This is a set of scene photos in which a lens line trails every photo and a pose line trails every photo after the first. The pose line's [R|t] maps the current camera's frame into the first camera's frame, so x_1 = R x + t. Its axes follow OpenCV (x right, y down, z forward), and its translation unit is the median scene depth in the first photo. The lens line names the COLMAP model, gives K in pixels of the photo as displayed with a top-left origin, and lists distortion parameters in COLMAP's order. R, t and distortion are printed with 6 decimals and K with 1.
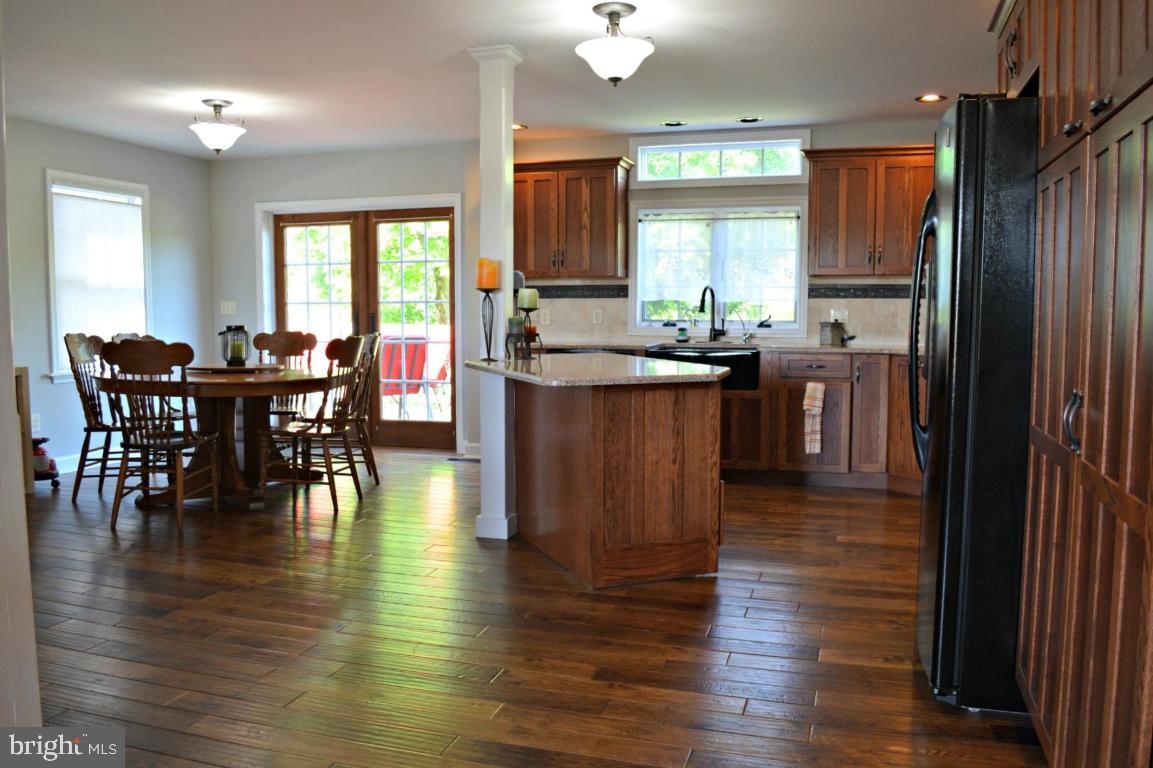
lens RADIAL K [[935.9, 0, 571.9], [0, 935.9, 379.5], [0, 0, 1]] dist [-0.071122, 0.017780]
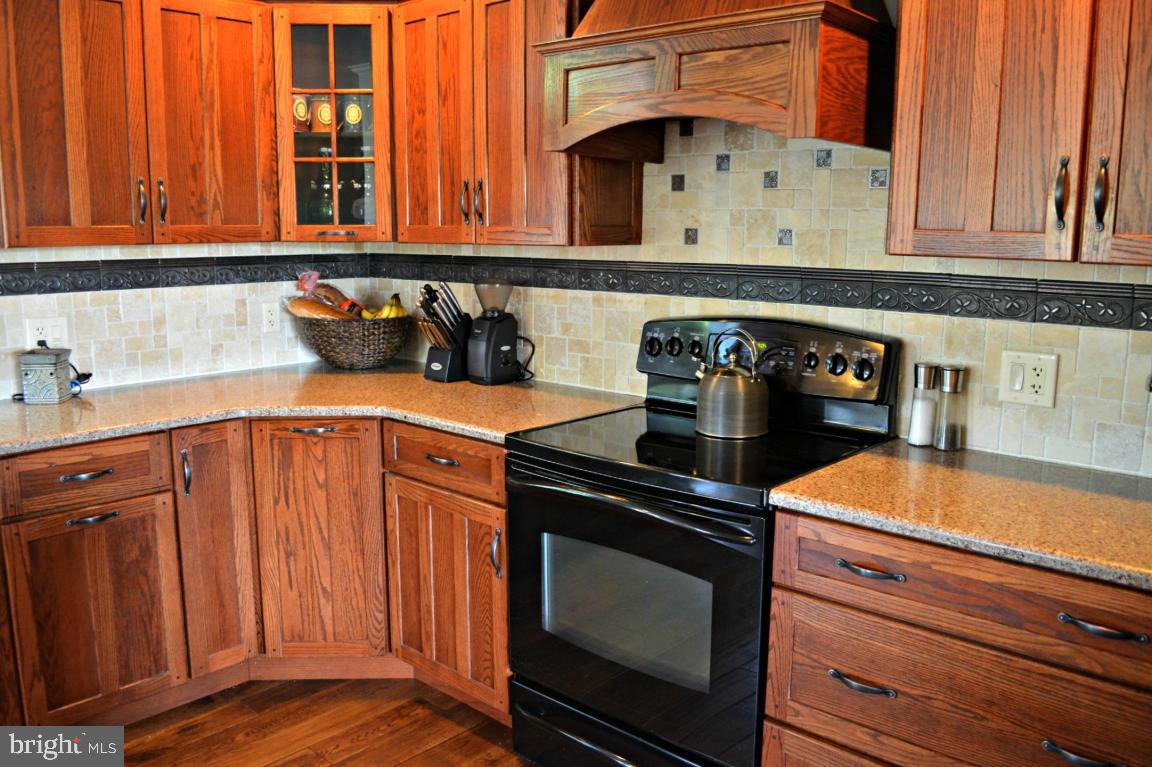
lens RADIAL K [[935.1, 0, 541.7], [0, 935.1, 375.6], [0, 0, 1]] dist [-0.071122, 0.017780]
pose [[0.430044, -0.144224, 0.891213, -0.007963], [0.072670, 0.989484, 0.125061, -0.085567], [-0.899878, 0.010983, 0.436003, 0.589428]]
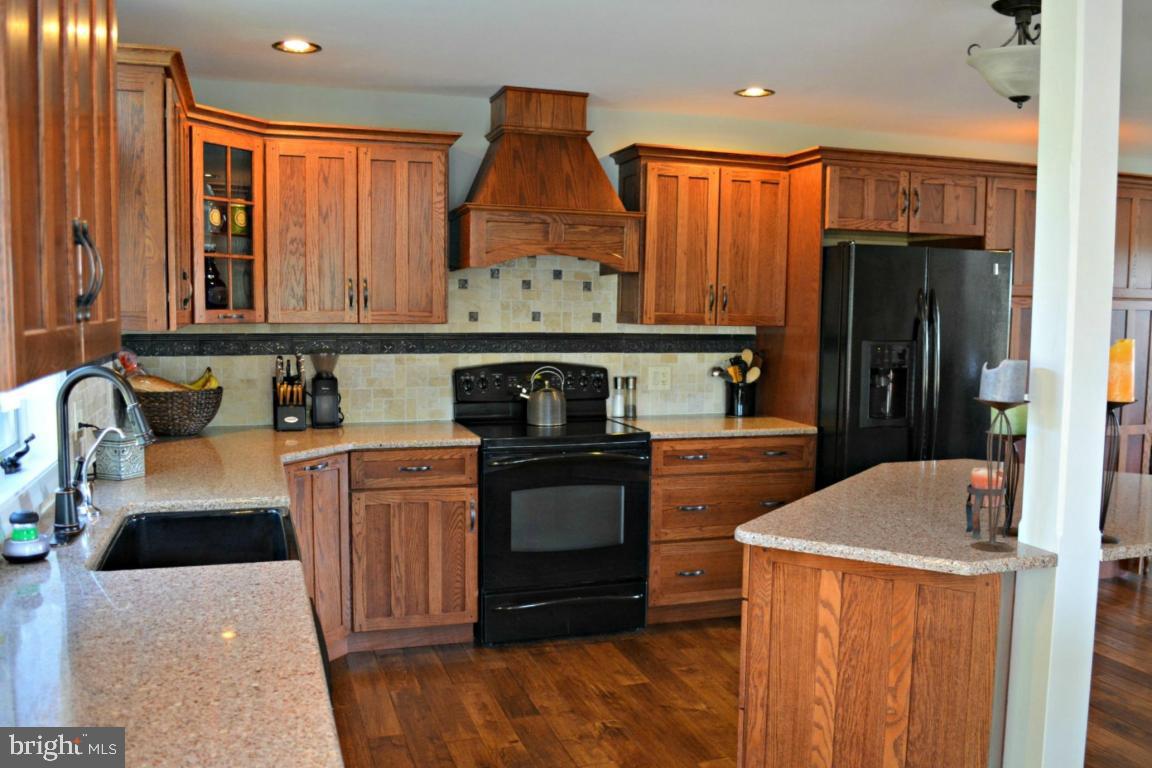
lens RADIAL K [[1033.4, 0, 579.7], [0, 1033.4, 381.4], [0, 0, 1]] dist [-0.028534, 0.000000]
pose [[-0.578300, -0.071190, 0.812713, -0.265587], [0.055994, 0.990373, 0.126596, -0.135075], [-0.813901, 0.118717, -0.568746, 1.088060]]
